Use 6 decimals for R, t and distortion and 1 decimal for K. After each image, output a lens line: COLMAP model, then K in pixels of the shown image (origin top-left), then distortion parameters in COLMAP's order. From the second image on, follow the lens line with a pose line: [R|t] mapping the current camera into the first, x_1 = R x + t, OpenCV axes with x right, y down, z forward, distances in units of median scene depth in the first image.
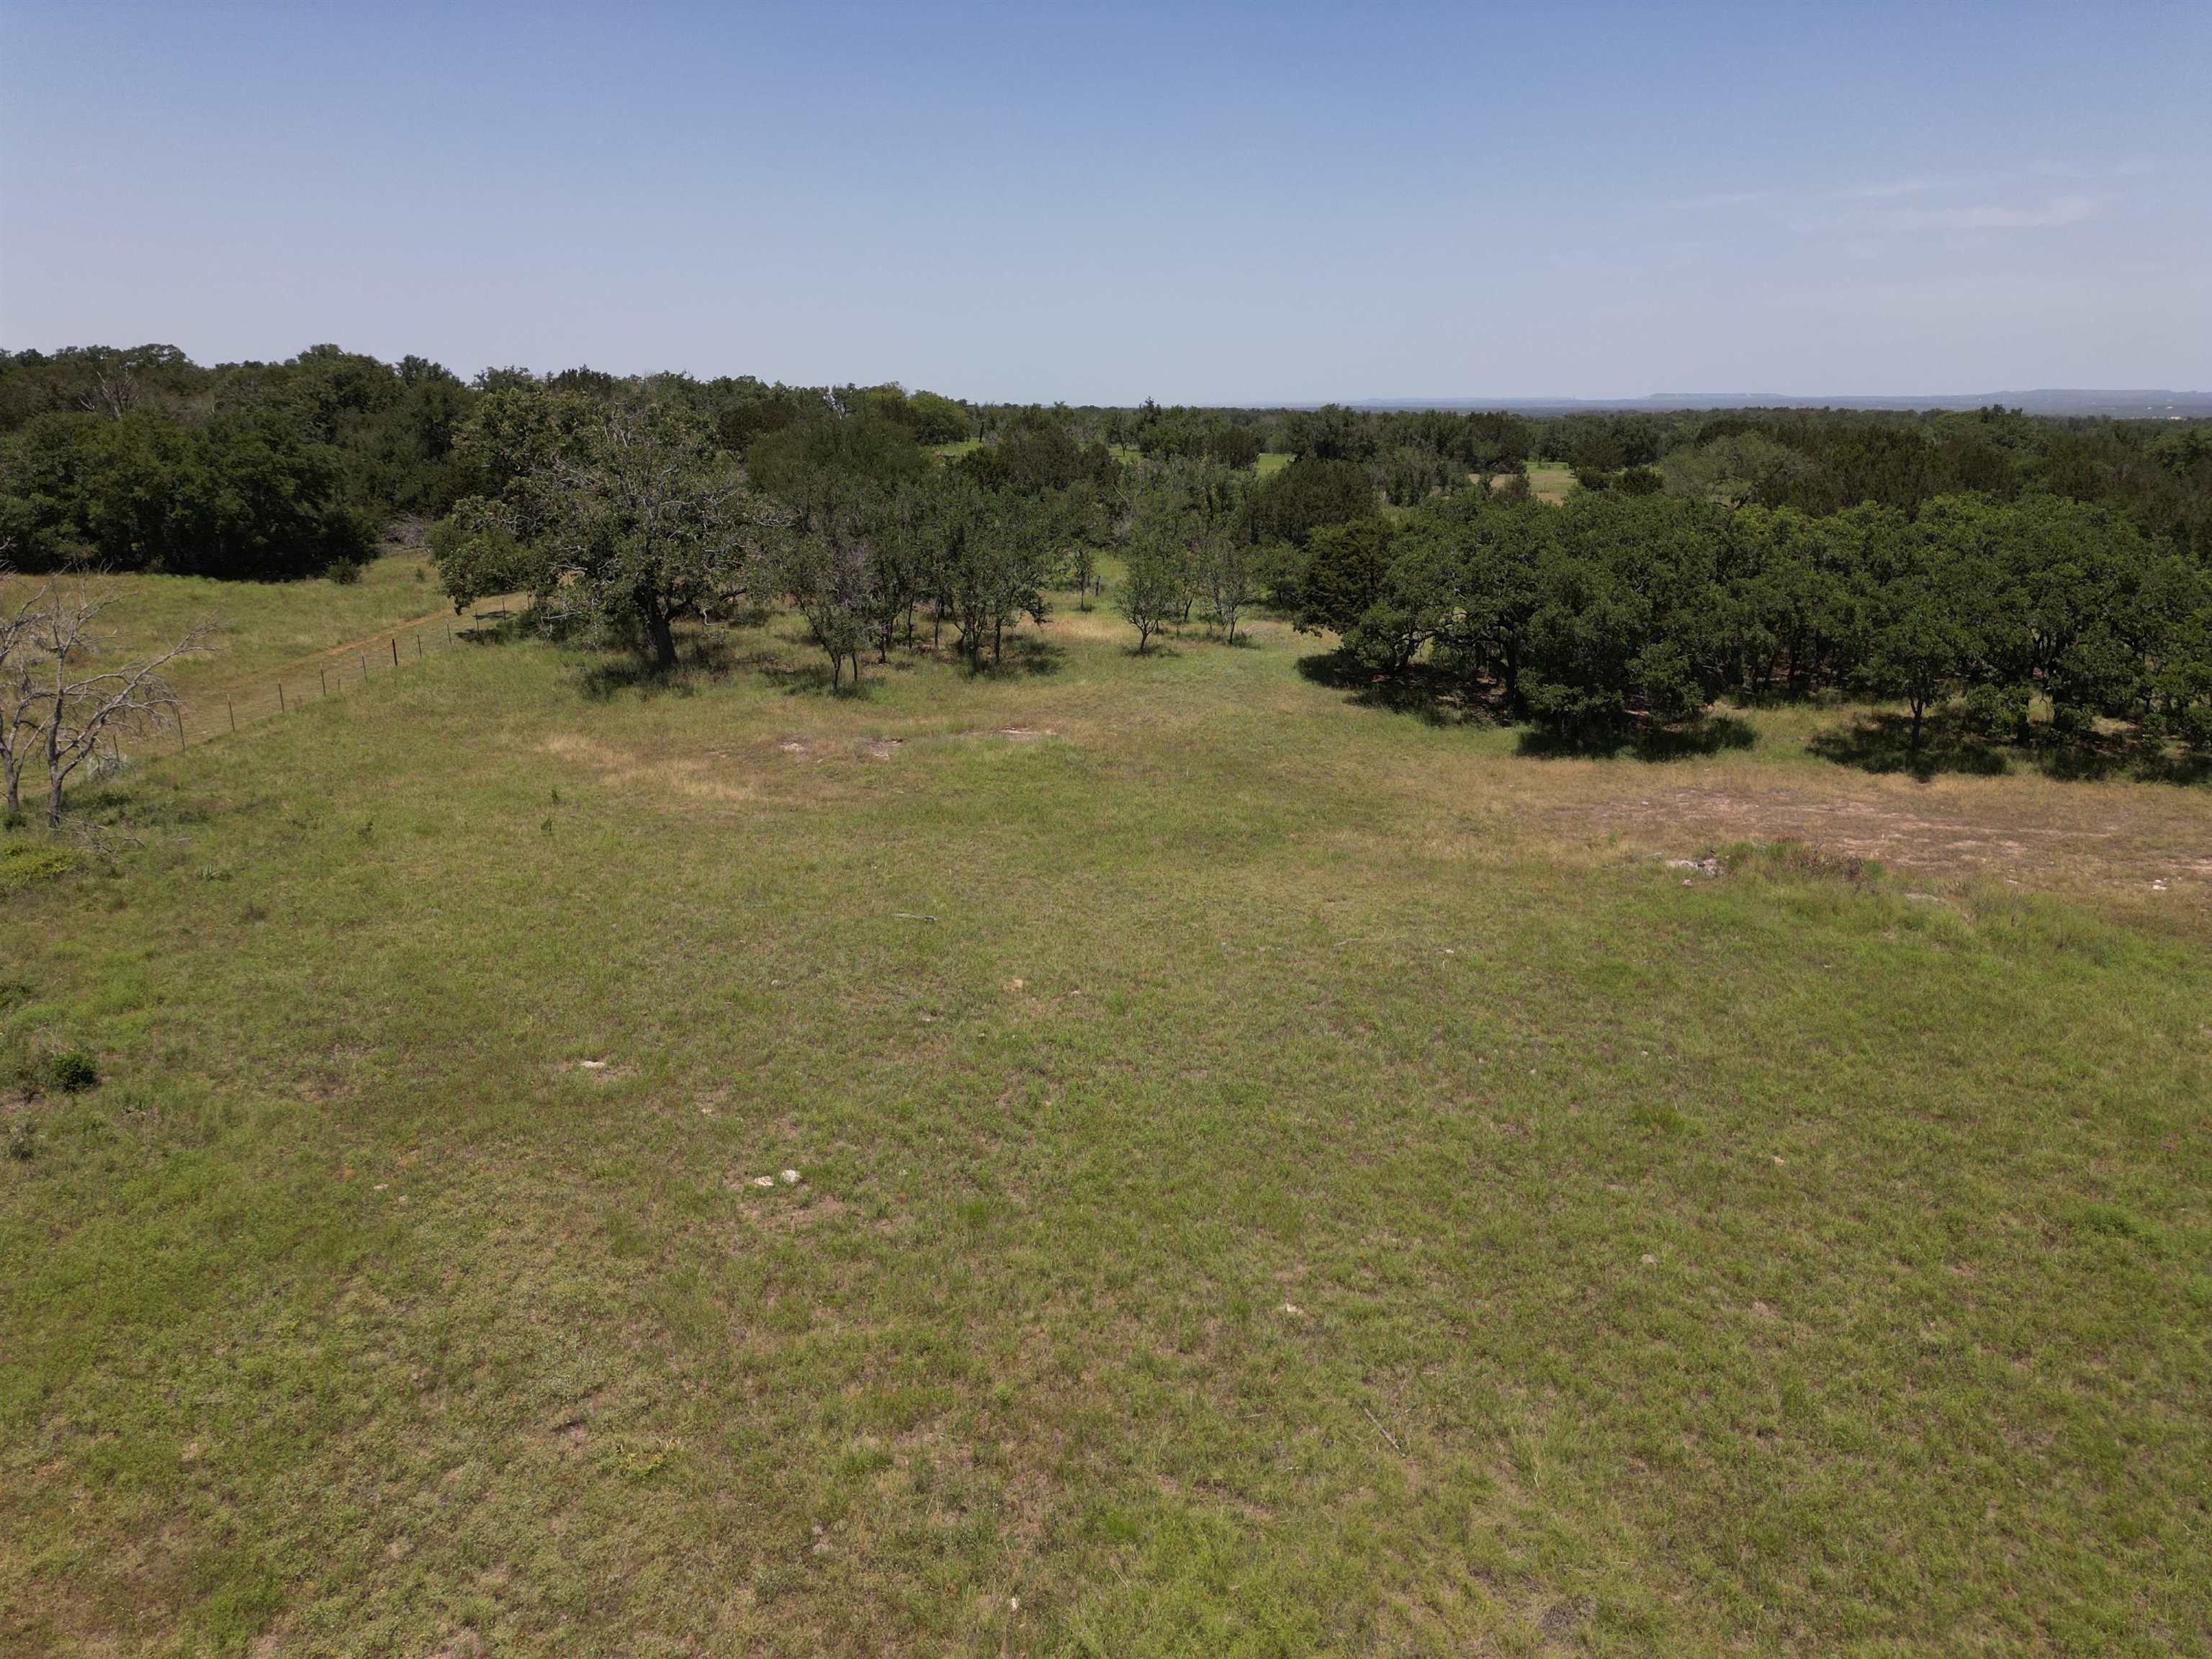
lens RADIAL K [[1544.1, 0, 1106.0], [0, 1544.1, 829.5], [0, 0, 1]] dist [0.082013, -0.094992]
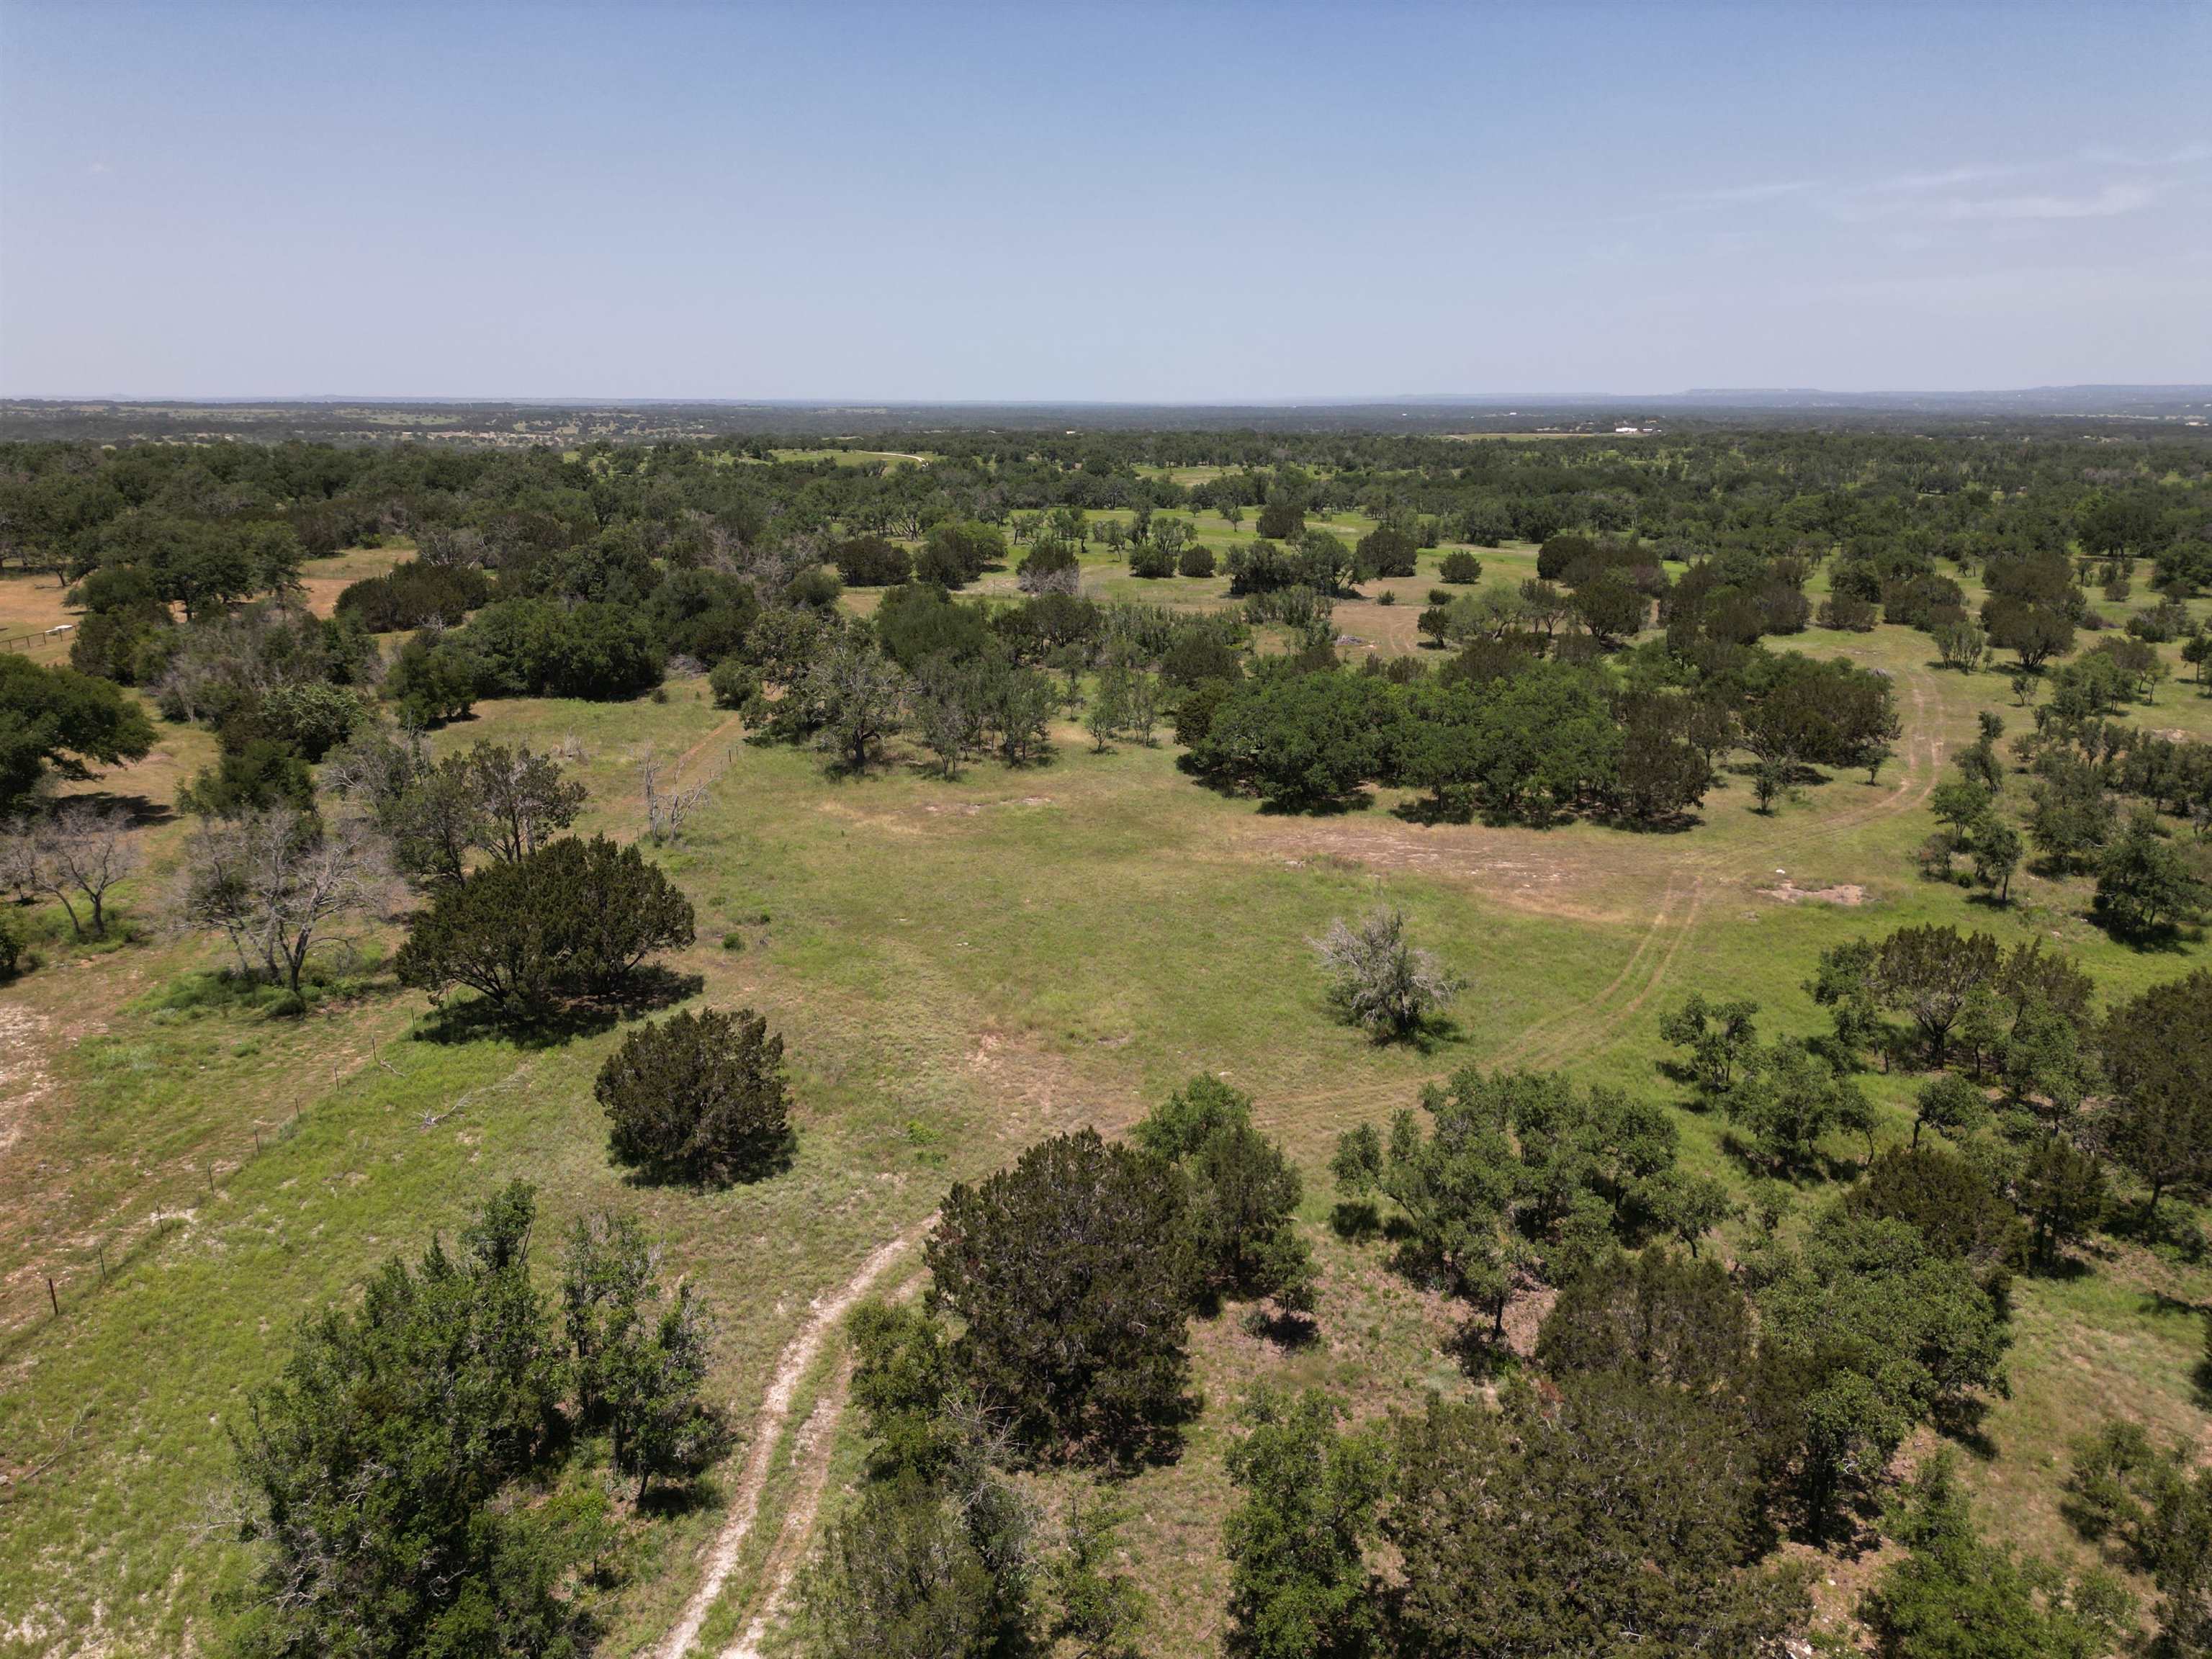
lens RADIAL K [[1544.1, 0, 1106.0], [0, 1544.1, 829.5], [0, 0, 1]] dist [0.082013, -0.094992]
pose [[0.999774, 0.003562, -0.020974, 0.068705], [-0.003483, 0.999987, 0.003809, -0.023135], [0.020987, -0.003735, 0.999773, -0.868096]]
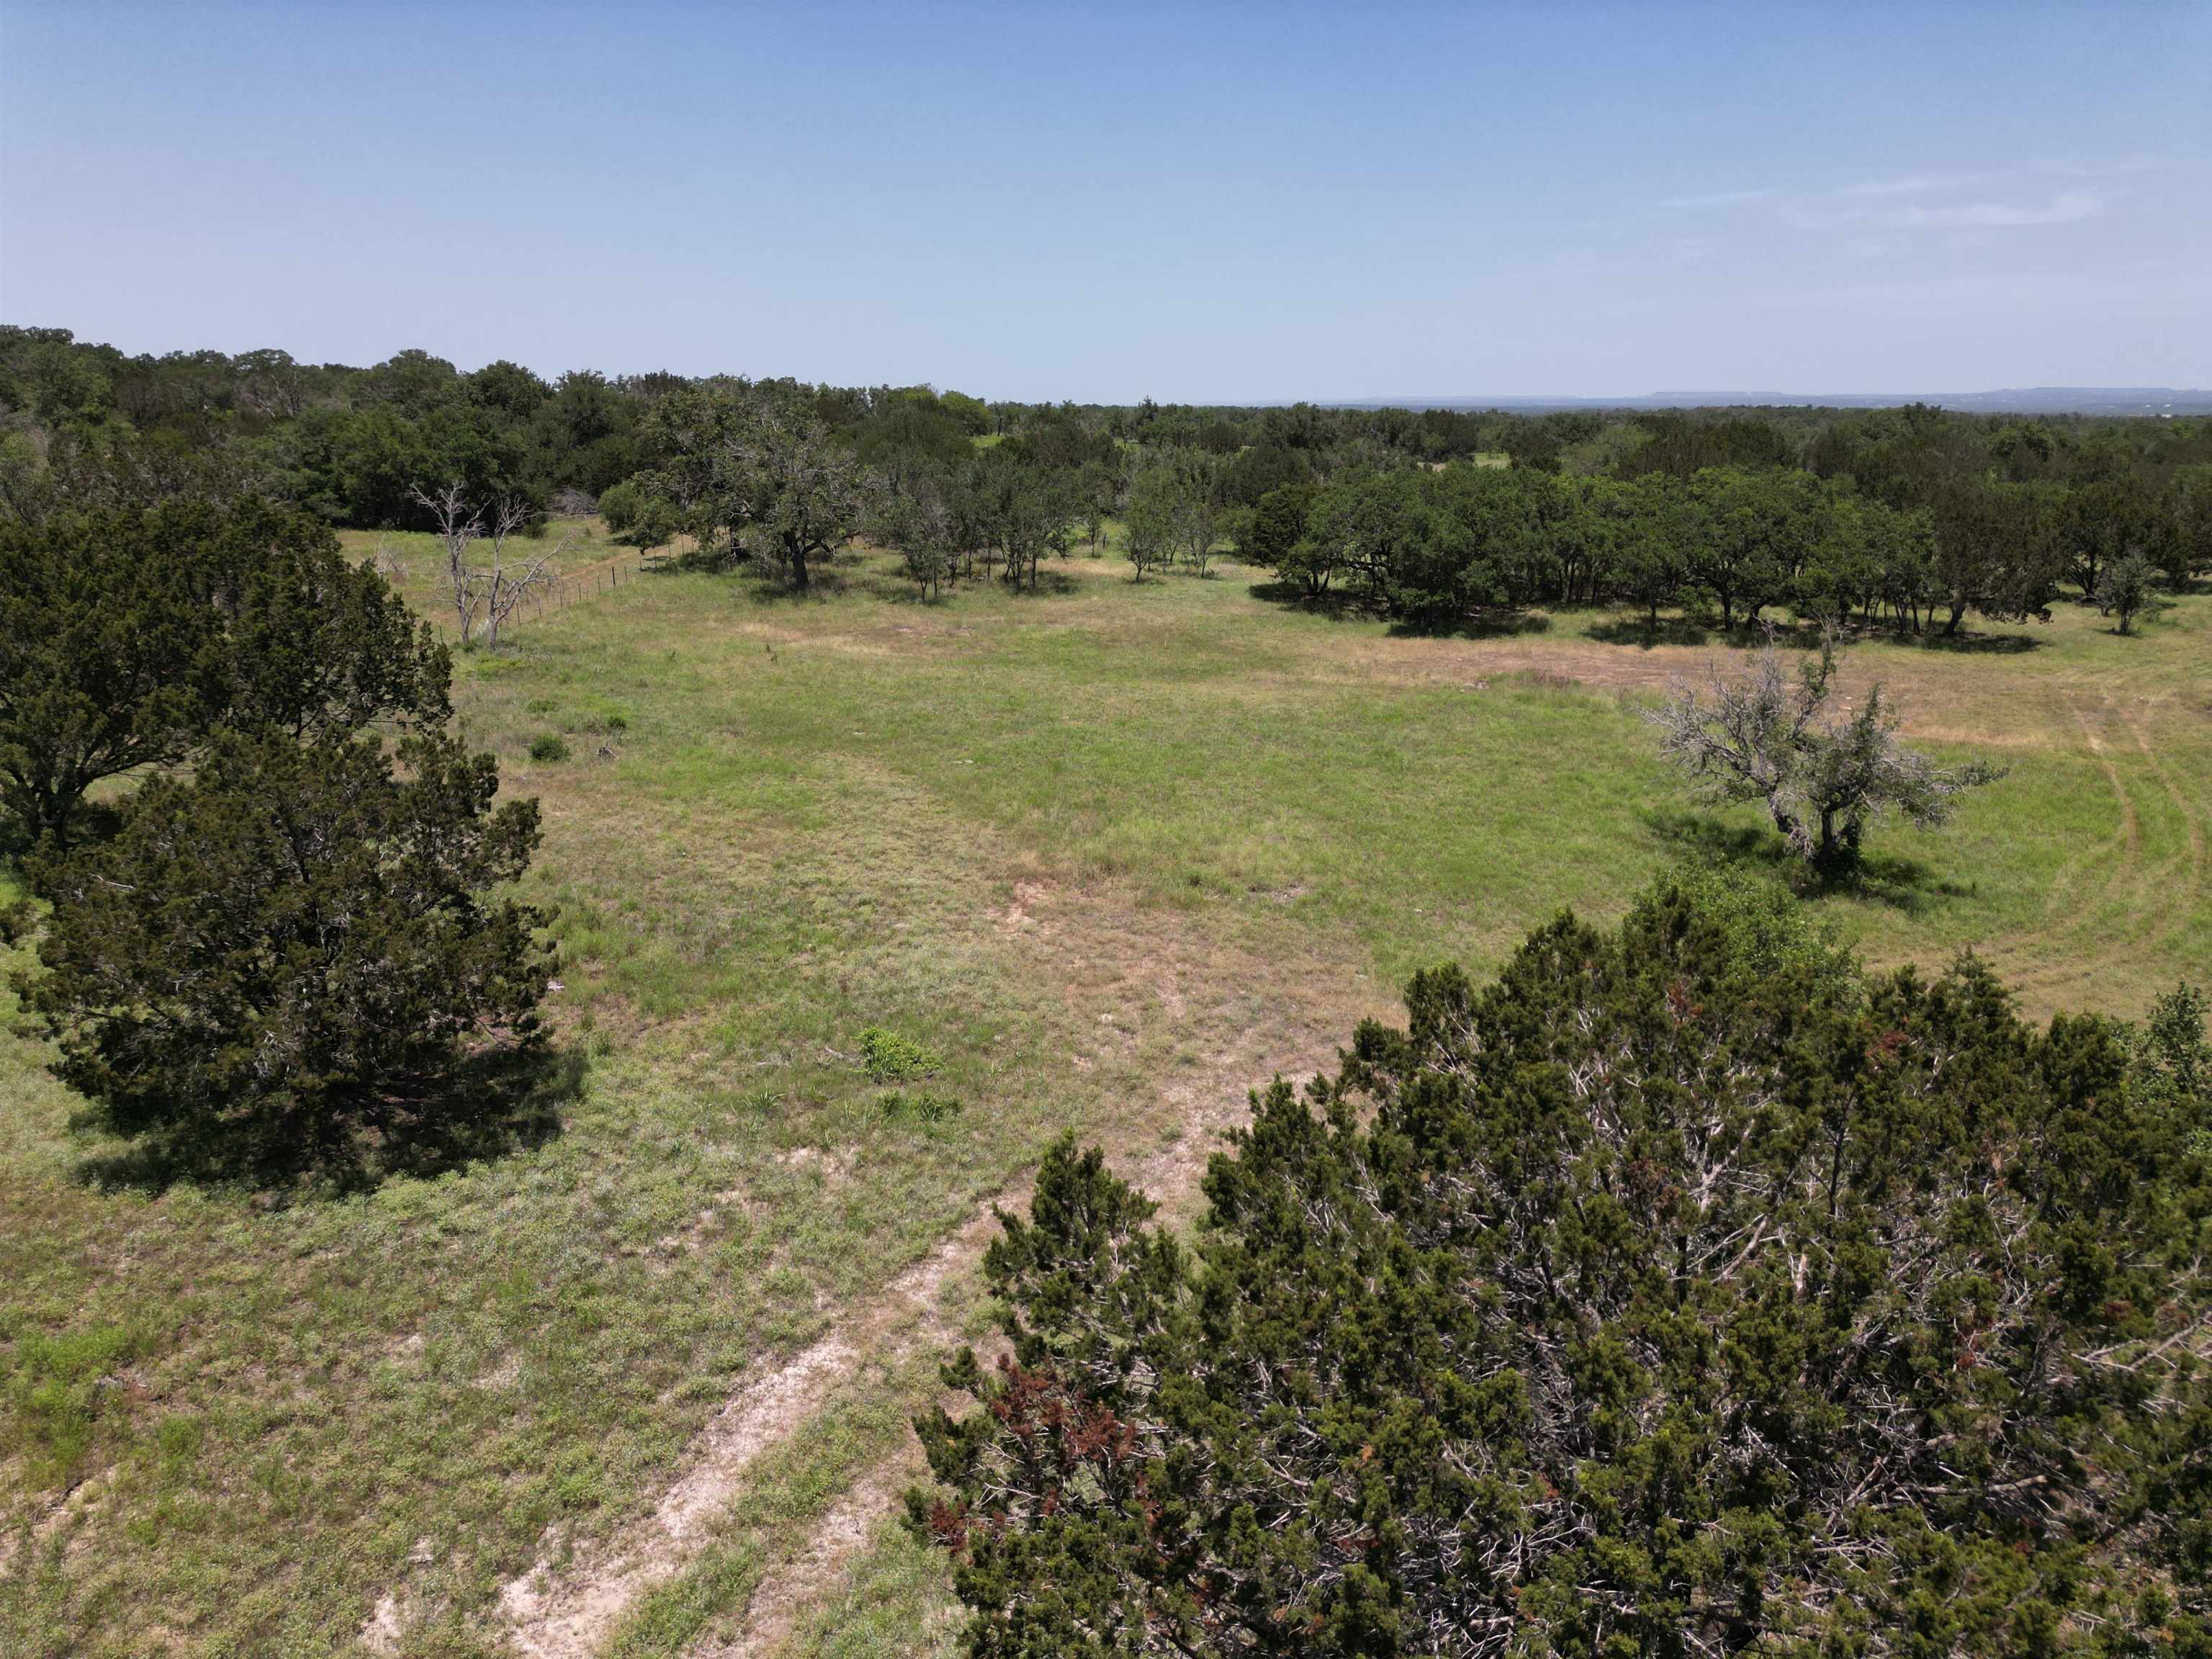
lens RADIAL K [[1544.1, 0, 1106.0], [0, 1544.1, 829.5], [0, 0, 1]] dist [0.082013, -0.094992]
pose [[0.999999, -0.000191, -0.001023, -0.003244], [0.000191, 1.000000, 0.000671, 0.099059], [0.001023, -0.000671, 0.999999, -0.358451]]
